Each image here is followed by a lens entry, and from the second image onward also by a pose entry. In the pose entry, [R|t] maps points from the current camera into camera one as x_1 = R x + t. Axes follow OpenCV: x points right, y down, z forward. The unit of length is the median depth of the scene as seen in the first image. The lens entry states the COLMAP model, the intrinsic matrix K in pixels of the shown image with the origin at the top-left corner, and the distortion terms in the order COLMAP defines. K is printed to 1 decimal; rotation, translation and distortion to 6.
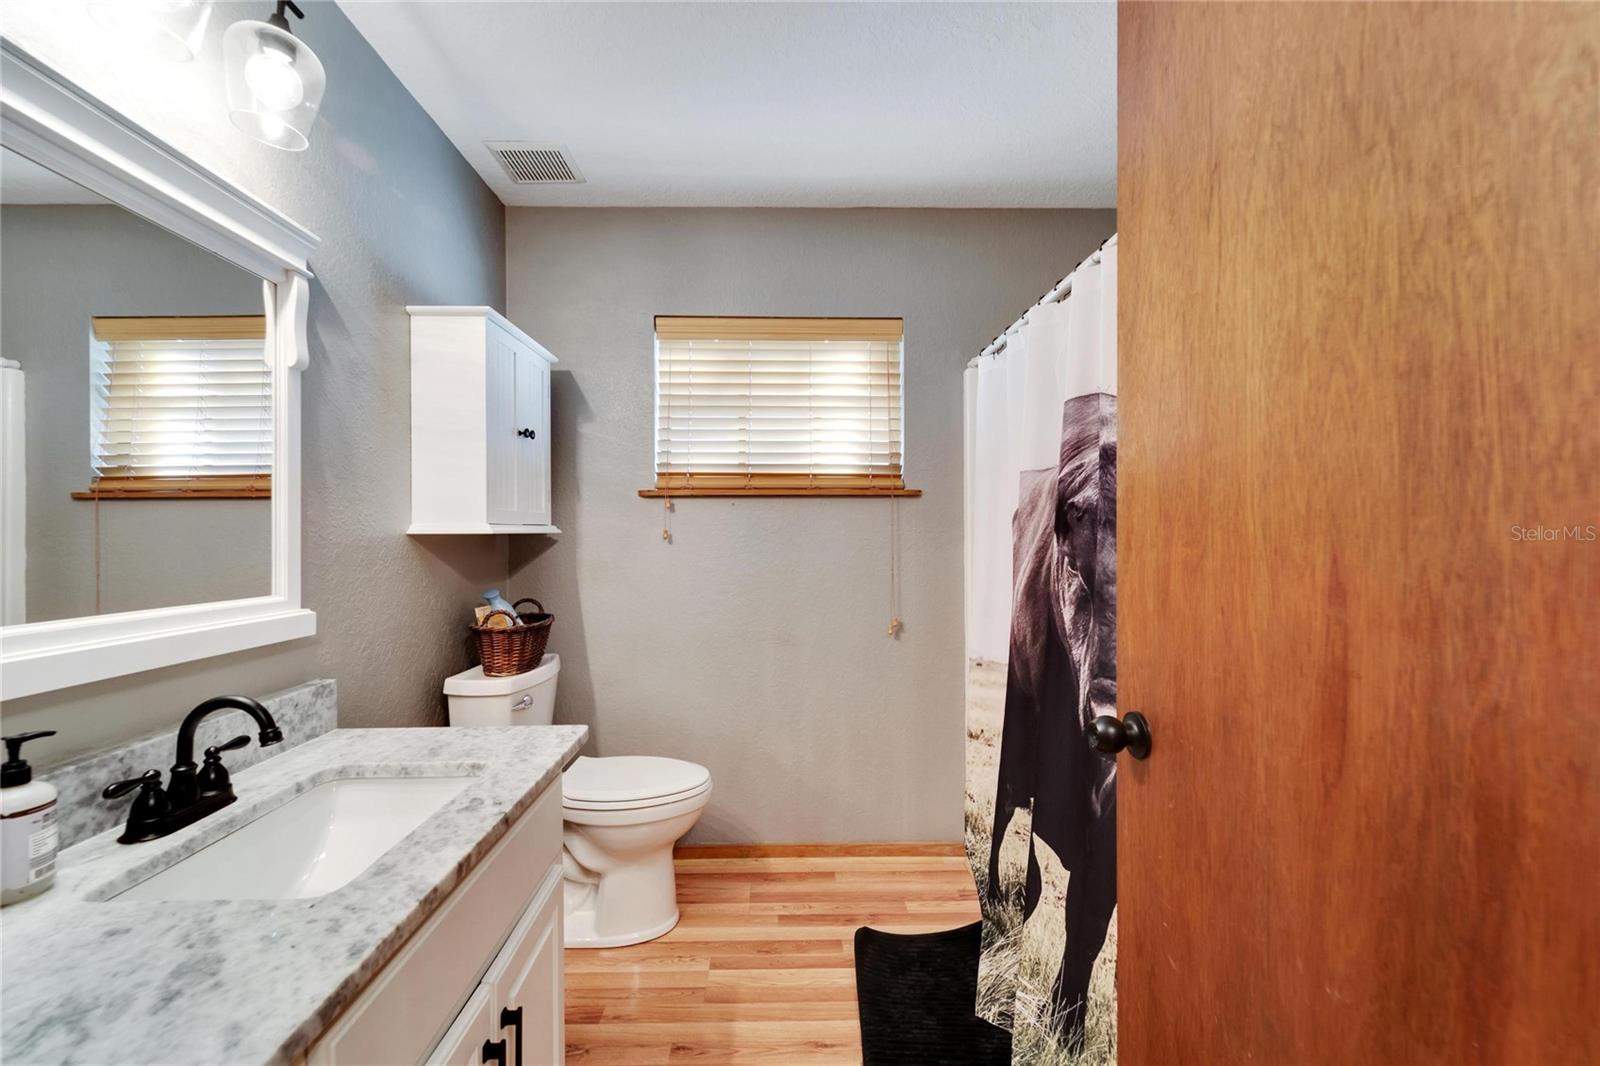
lens RADIAL K [[657.2, 0, 798.8], [0, 657.2, 534.0], [0, 0, 1]] dist [0.003339, -0.001891]
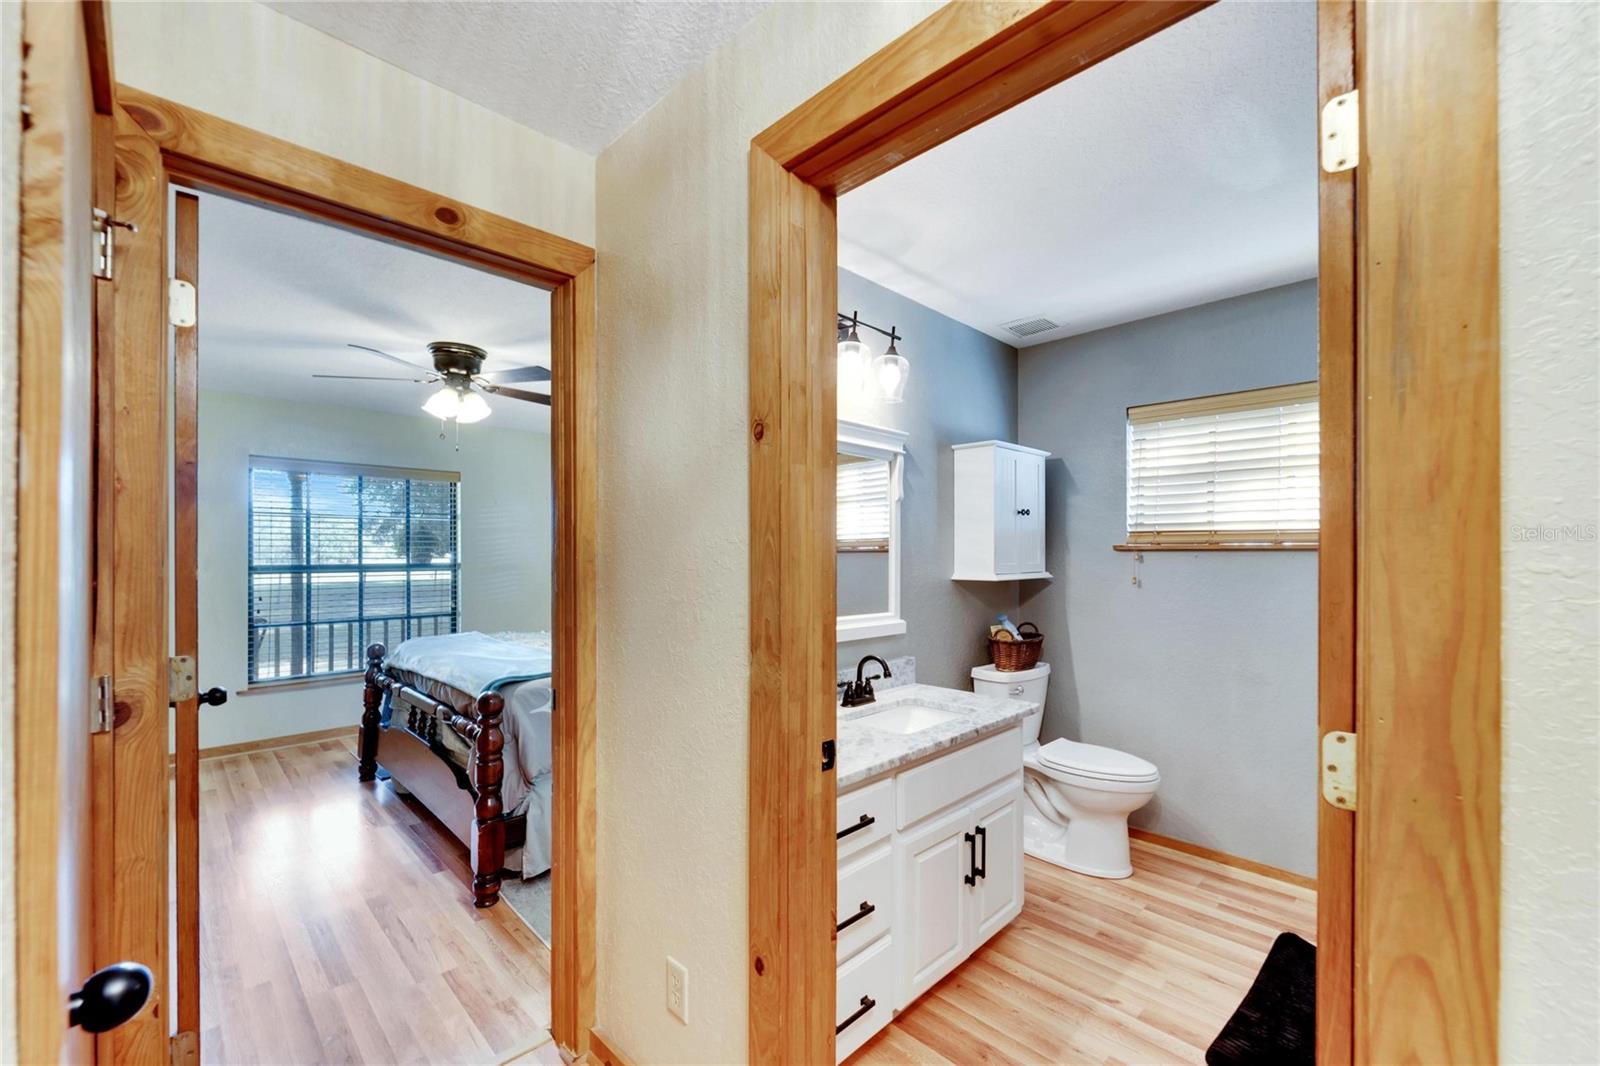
lens RADIAL K [[657.2, 0, 795.0], [0, 657.2, 551.4], [0, 0, 1]] dist [0.003339, -0.001891]
pose [[0.680616, 0.001450, -0.732639, 0.338304], [-0.004275, 0.999989, -0.001992, -0.060574], [0.732628, 0.004488, 0.680615, -0.411393]]
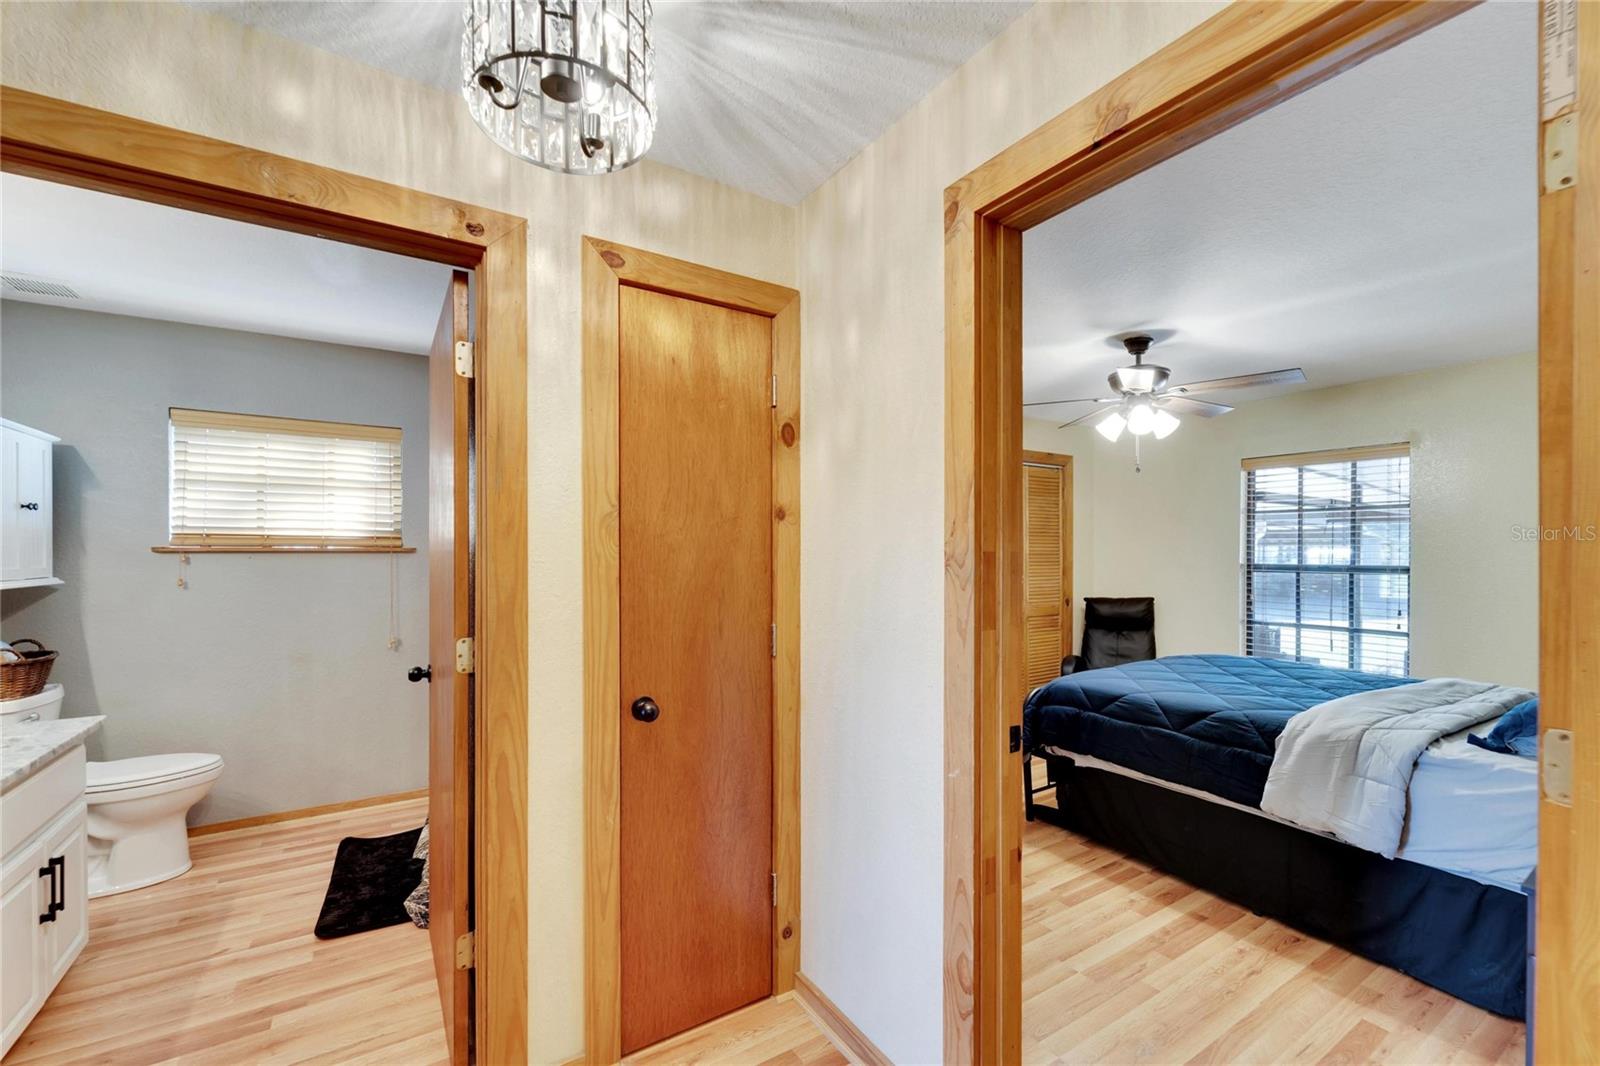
lens RADIAL K [[657.2, 0, 797.6], [0, 657.2, 555.3], [0, 0, 1]] dist [0.003339, -0.001891]
pose [[0.860192, 0.000749, 0.509970, 0.210440], [0.000140, 0.999999, -0.001704, -0.059807], [-0.509971, 0.001537, 0.860190, -0.846214]]
